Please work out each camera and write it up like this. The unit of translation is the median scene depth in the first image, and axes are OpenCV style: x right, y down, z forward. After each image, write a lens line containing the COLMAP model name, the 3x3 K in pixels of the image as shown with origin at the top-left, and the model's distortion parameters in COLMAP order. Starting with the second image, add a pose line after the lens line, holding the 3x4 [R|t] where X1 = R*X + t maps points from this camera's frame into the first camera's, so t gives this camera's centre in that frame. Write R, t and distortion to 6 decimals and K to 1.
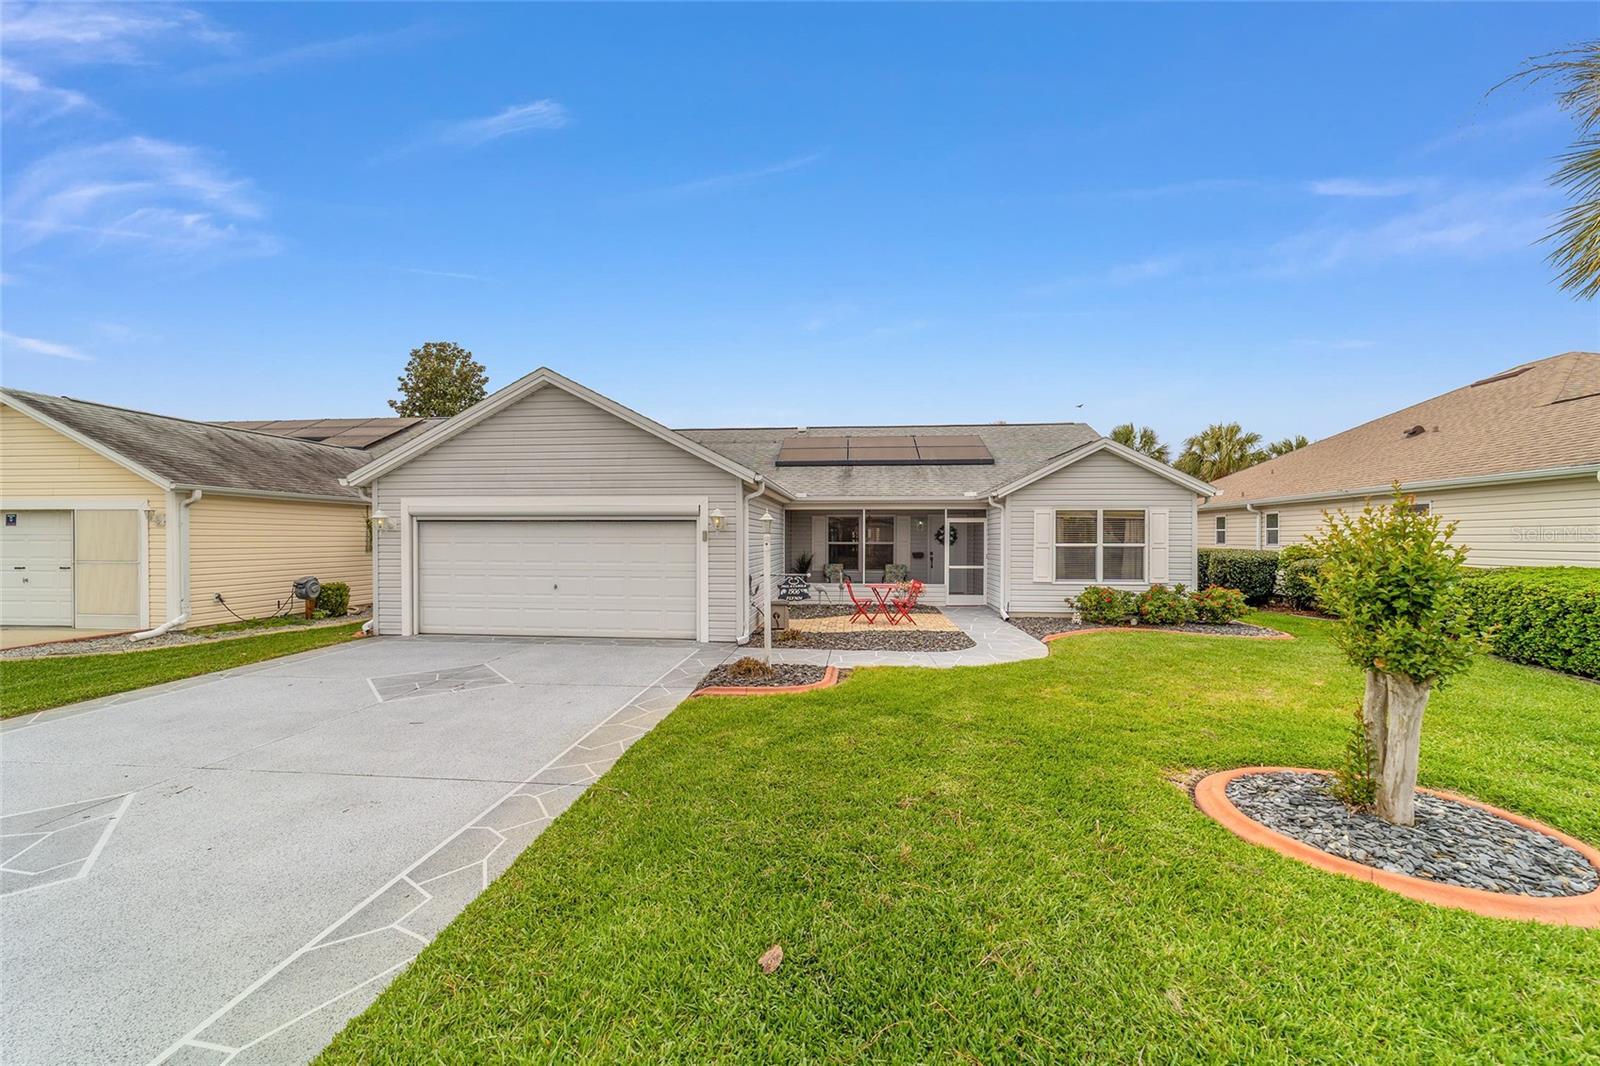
lens RADIAL K [[614.9, 0, 797.8], [0, 614.9, 534.2], [0, 0, 1]] dist [-0.019814, 0.009009]
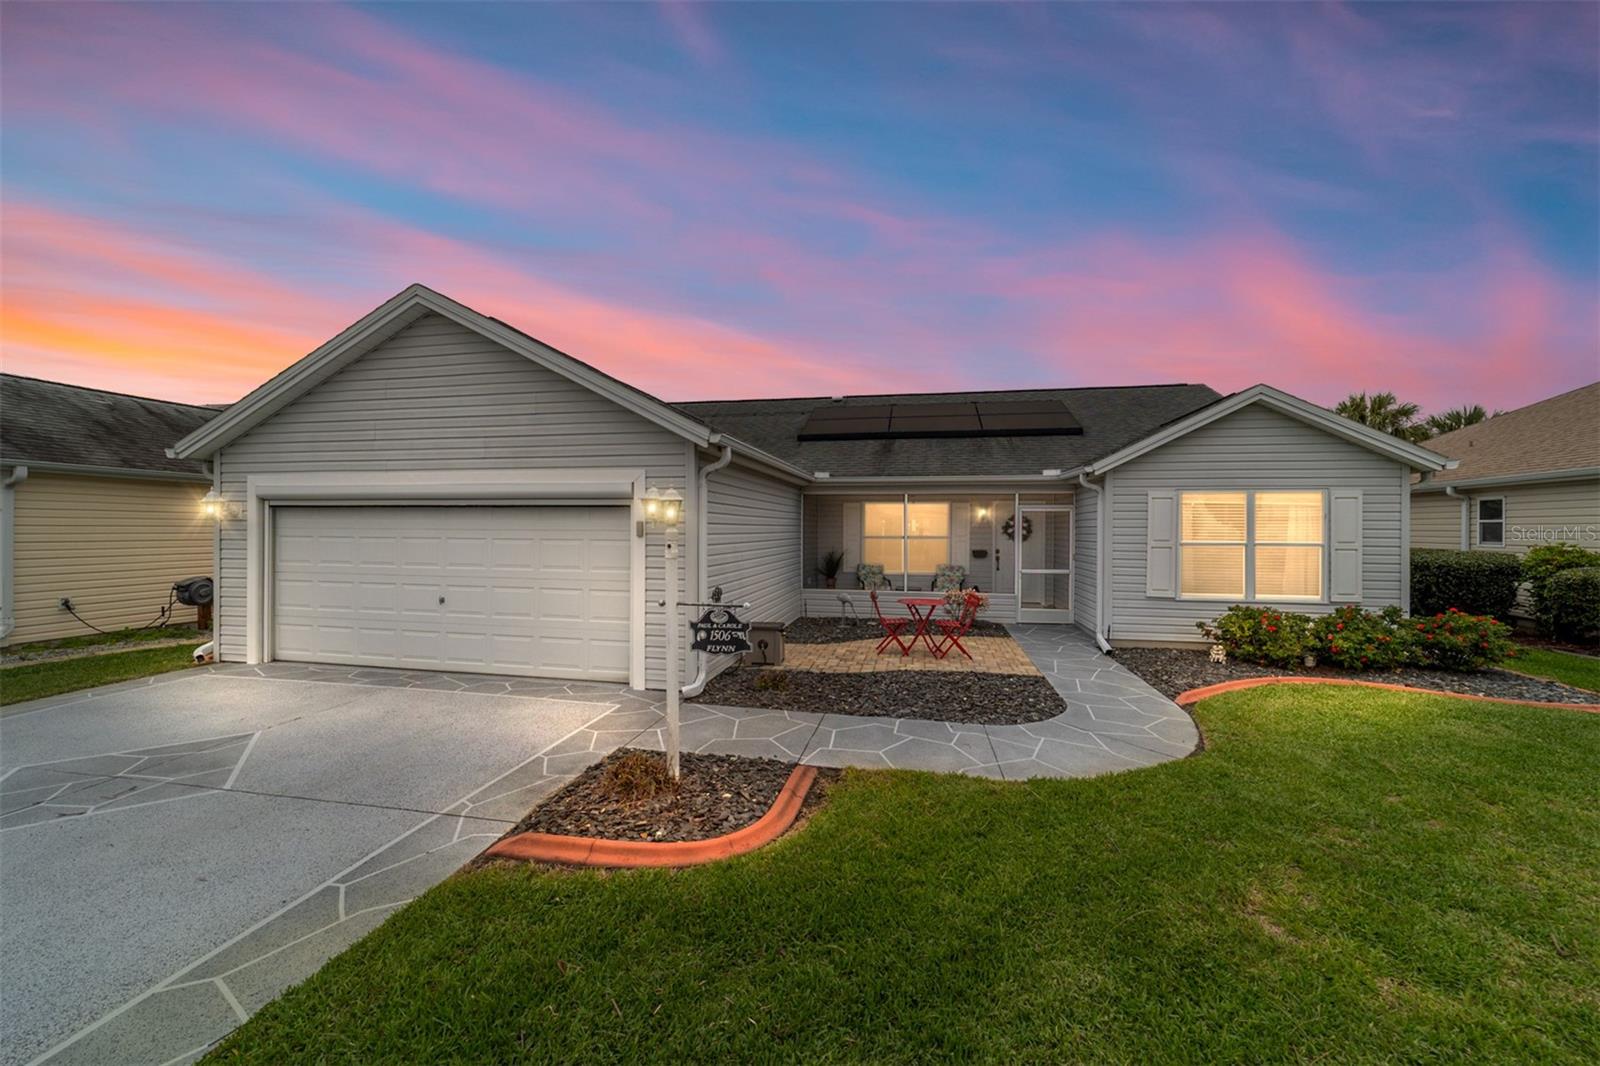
lens RADIAL K [[615.3, 0, 799.0], [0, 615.3, 523.4], [0, 0, 1]] dist [-0.016743, 0.008703]
pose [[0.994511, 0.003287, -0.104582, 0.070411], [-0.003613, 0.999989, -0.002927, -0.001349], [0.104571, 0.003289, 0.994512, 0.290628]]
